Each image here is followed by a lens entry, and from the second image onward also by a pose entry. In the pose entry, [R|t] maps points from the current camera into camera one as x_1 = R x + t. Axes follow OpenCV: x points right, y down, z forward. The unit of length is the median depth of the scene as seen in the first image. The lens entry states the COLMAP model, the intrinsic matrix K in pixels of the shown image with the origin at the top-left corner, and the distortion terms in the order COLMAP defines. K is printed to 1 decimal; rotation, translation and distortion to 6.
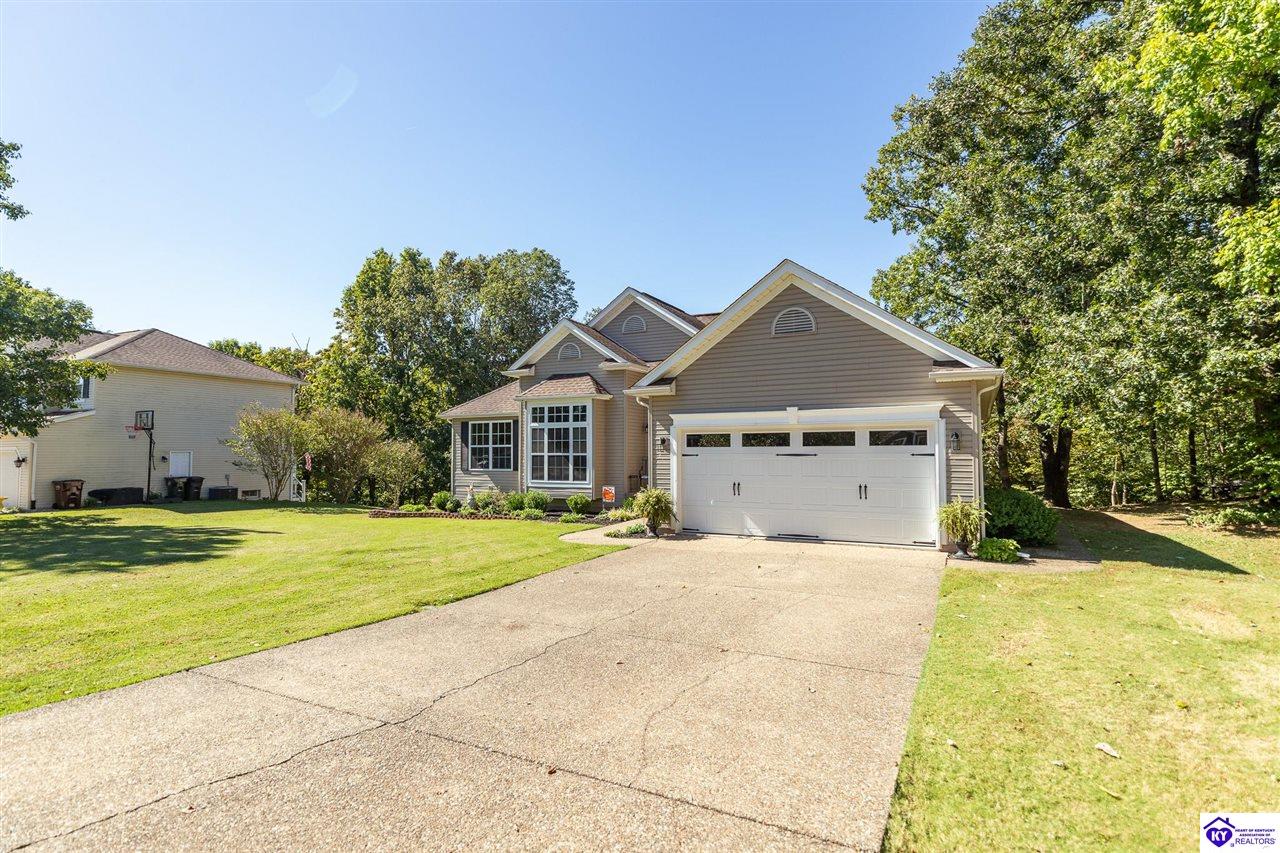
lens RADIAL K [[621.5, 0, 635.2], [0, 621.5, 427.0], [0, 0, 1]] dist [0.000292, 0.000559]
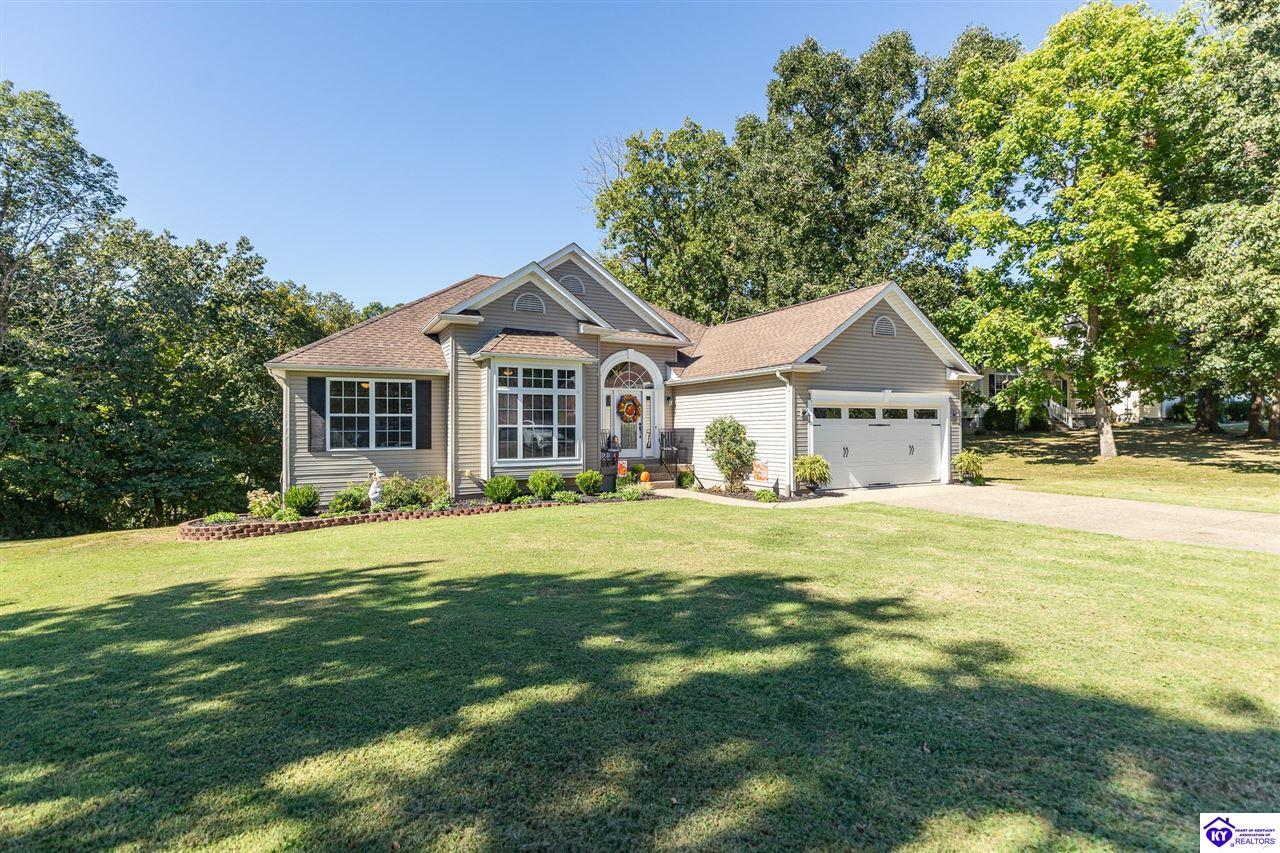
lens RADIAL K [[621.5, 0, 635.2], [0, 621.5, 427.0], [0, 0, 1]] dist [0.000292, 0.000559]
pose [[0.582924, 0.004509, 0.812514, -0.725952], [-0.030766, 0.999390, 0.016526, 0.027159], [-0.811944, -0.034631, 0.582707, 0.407088]]
